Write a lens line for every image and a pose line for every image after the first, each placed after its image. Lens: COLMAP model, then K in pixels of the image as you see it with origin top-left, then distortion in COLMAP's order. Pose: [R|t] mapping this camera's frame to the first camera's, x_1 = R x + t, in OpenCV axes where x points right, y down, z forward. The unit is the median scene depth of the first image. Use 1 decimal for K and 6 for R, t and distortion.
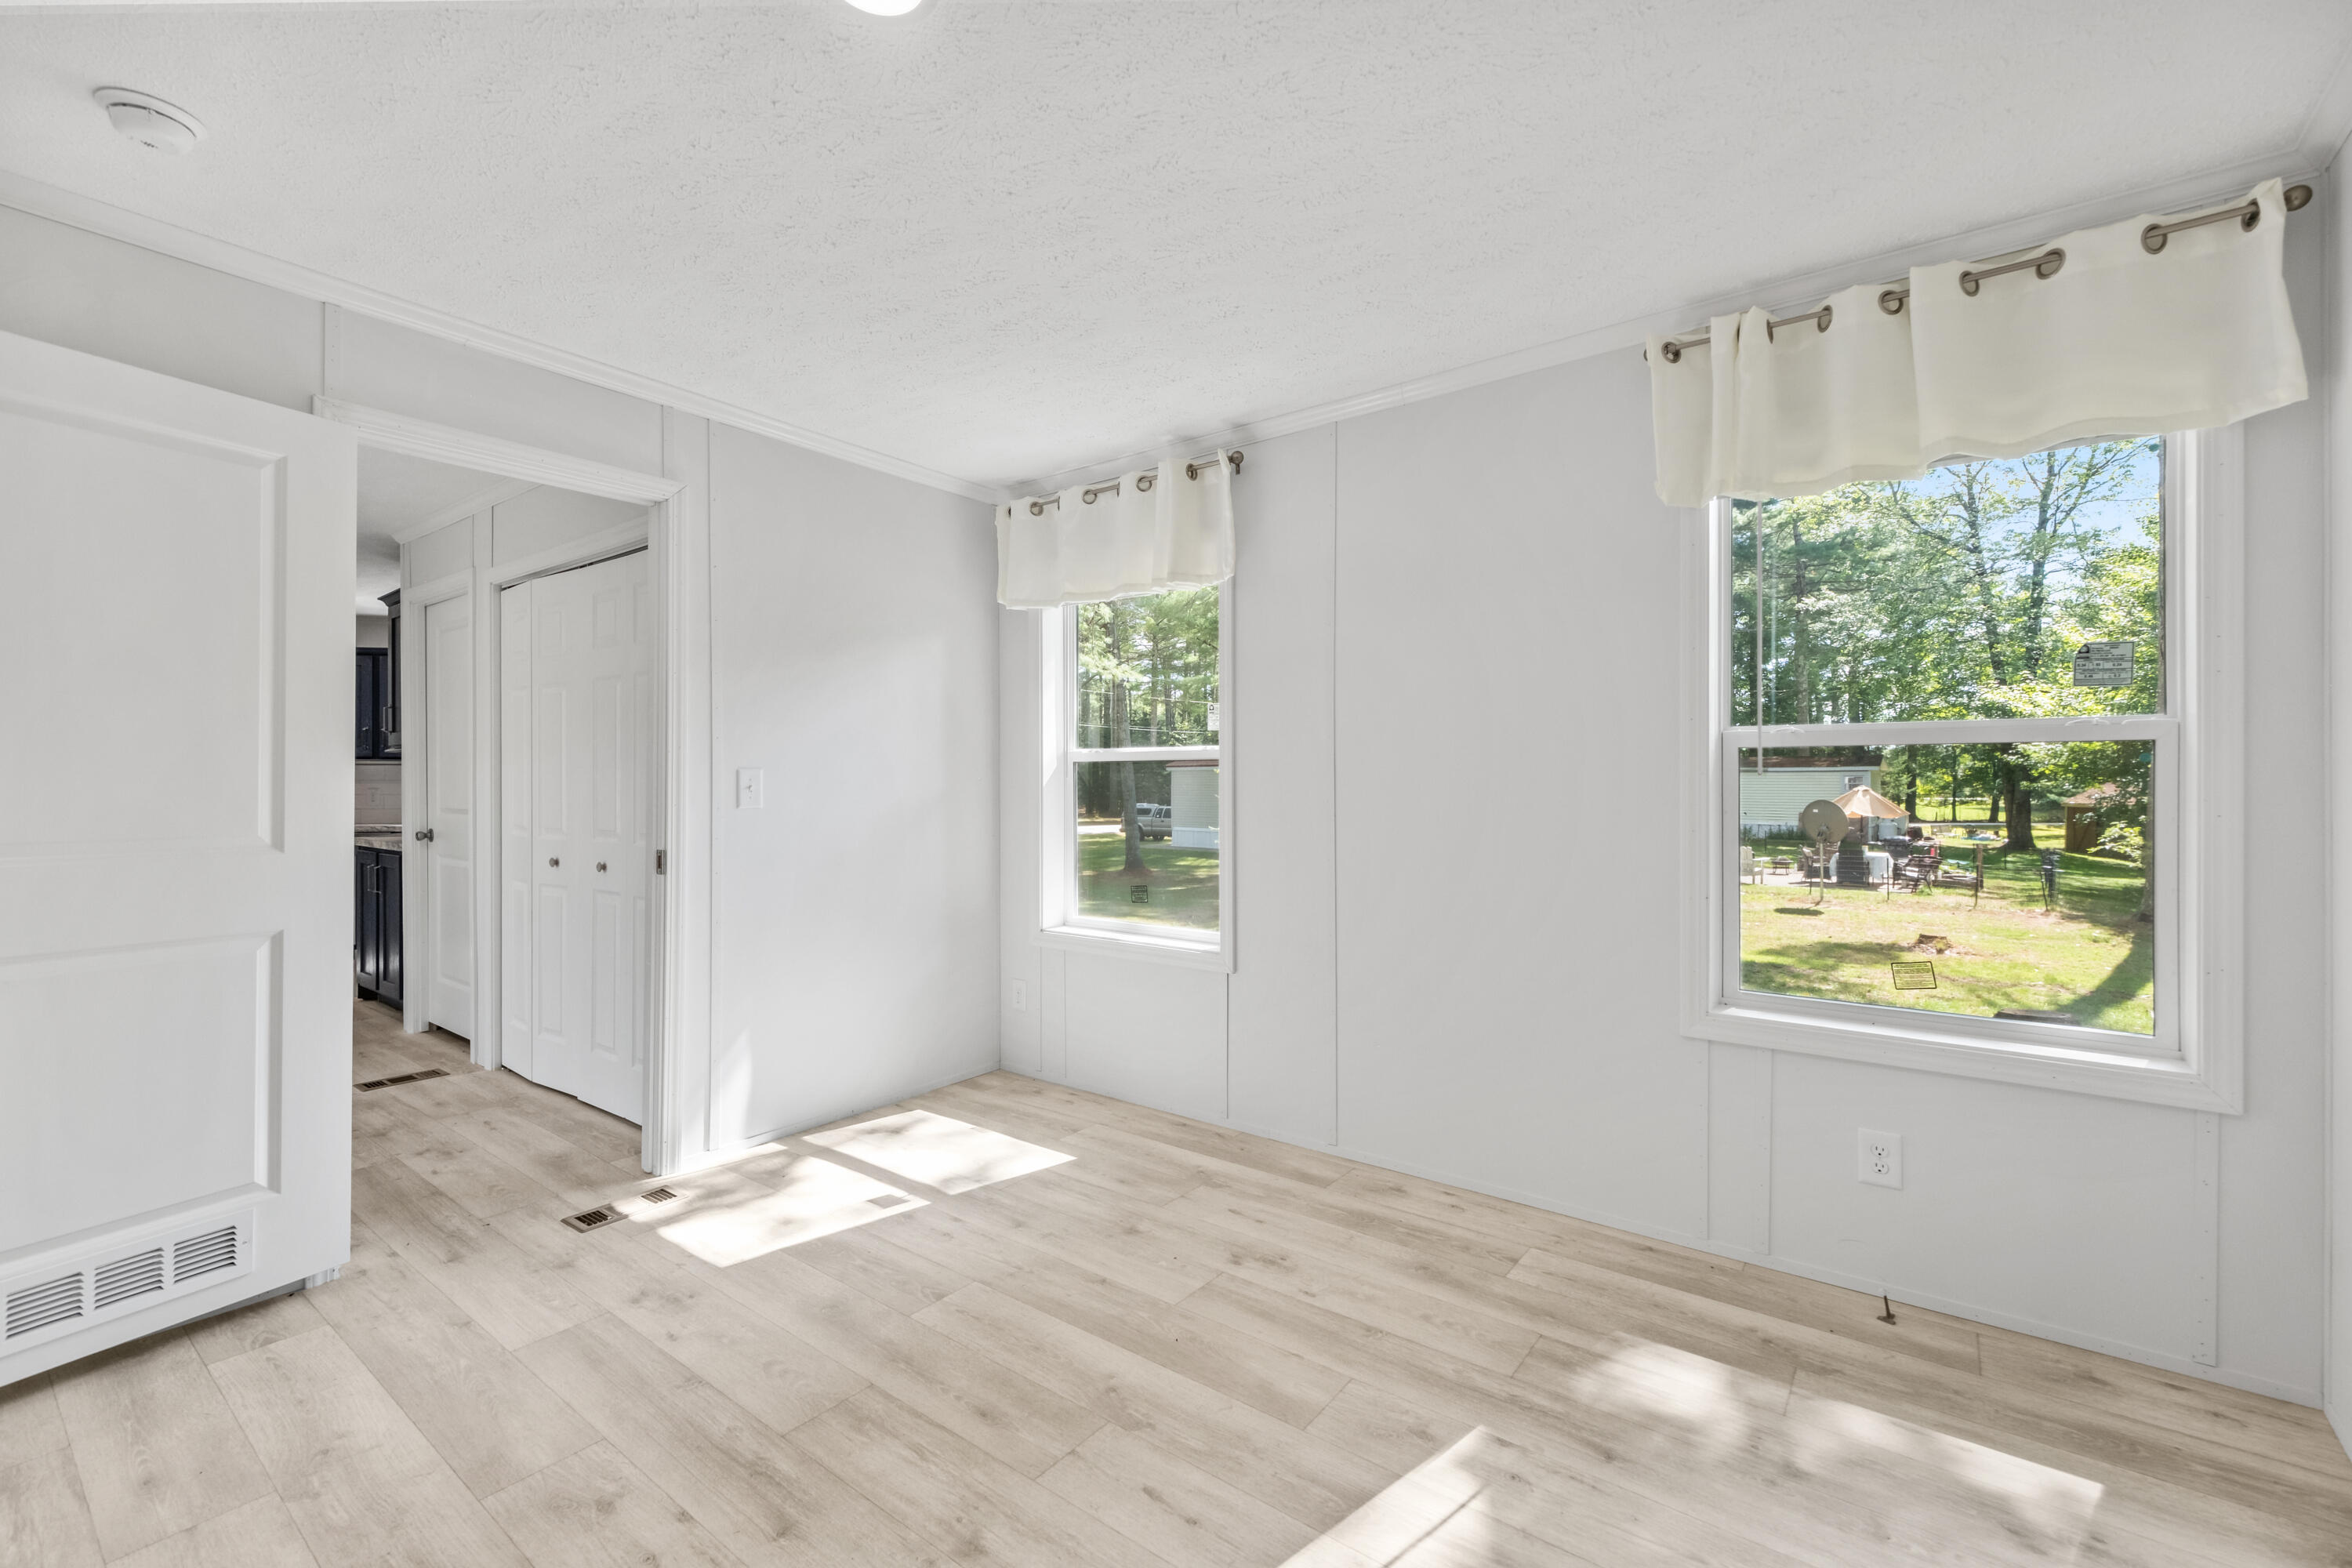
lens RADIAL K [[971.1, 0, 1176.0], [0, 971.1, 784.0], [0, 0, 1]] dist [0.002357, -0.000242]
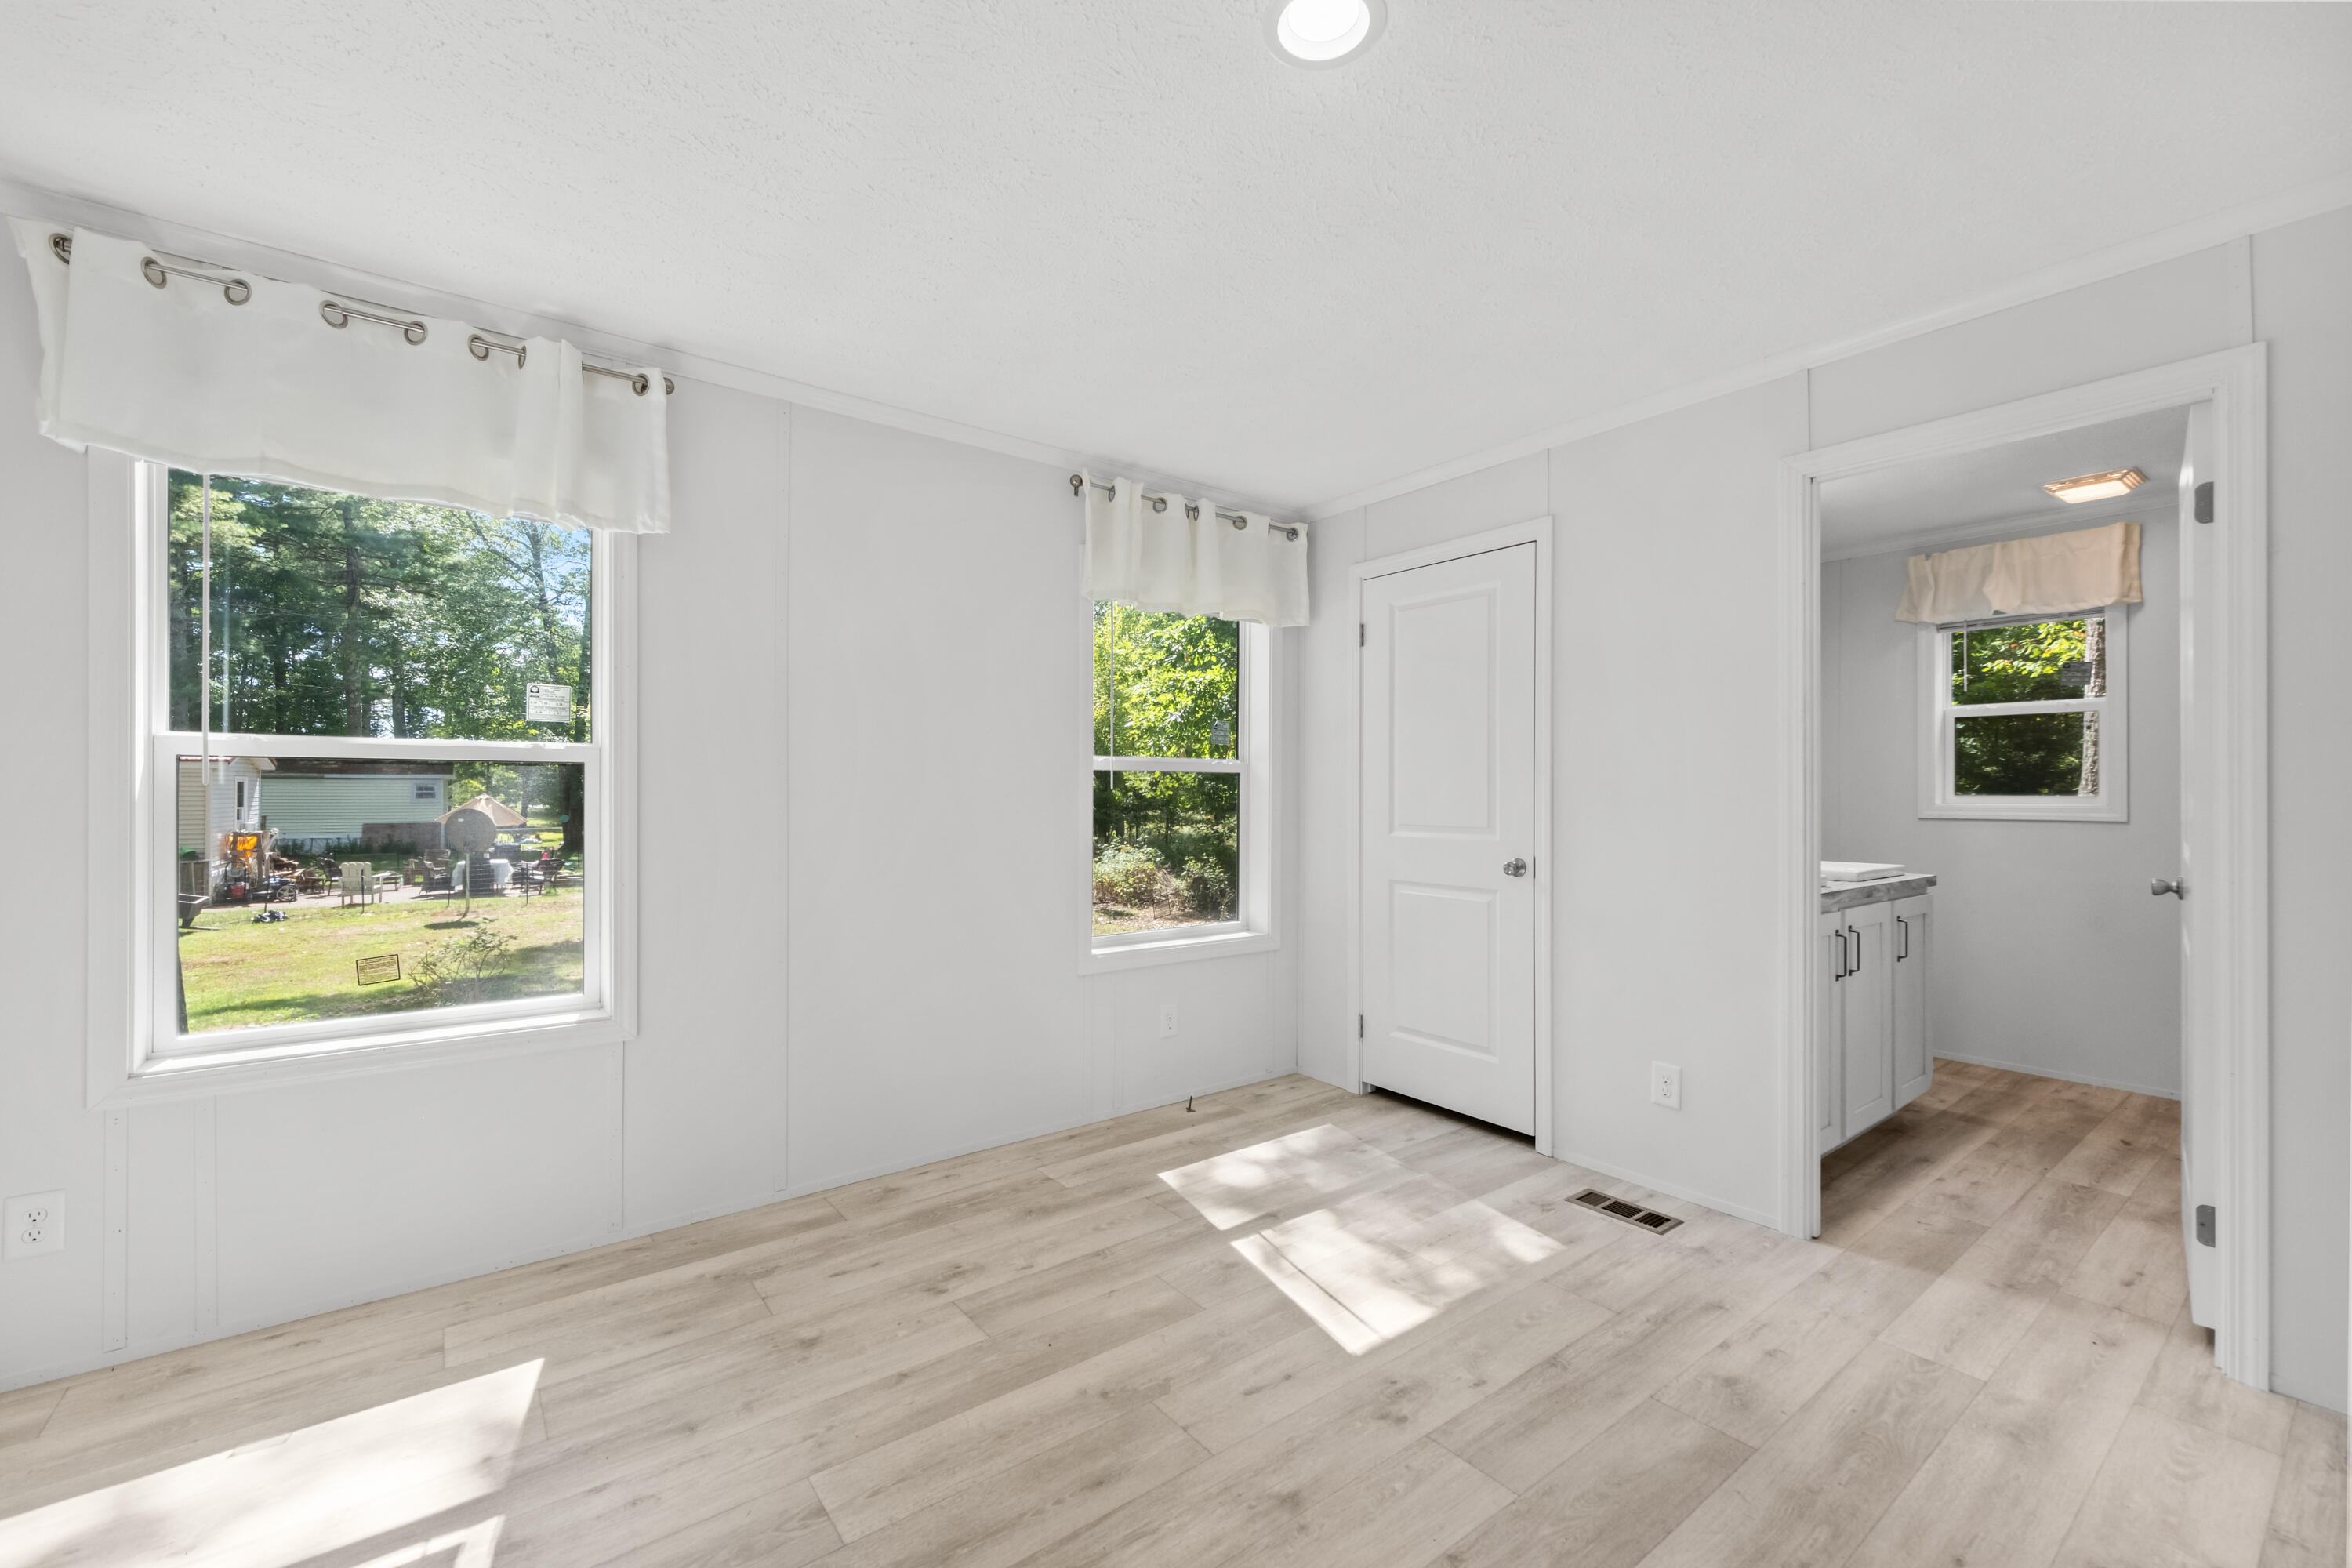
lens RADIAL K [[971.1, 0, 1176.0], [0, 971.1, 784.0], [0, 0, 1]] dist [0.002357, -0.000242]
pose [[0.259782, 0.008472, 0.965630, -0.737821], [-0.000737, 0.999963, -0.008575, -0.002129], [-0.965667, 0.001516, 0.259779, 0.476177]]
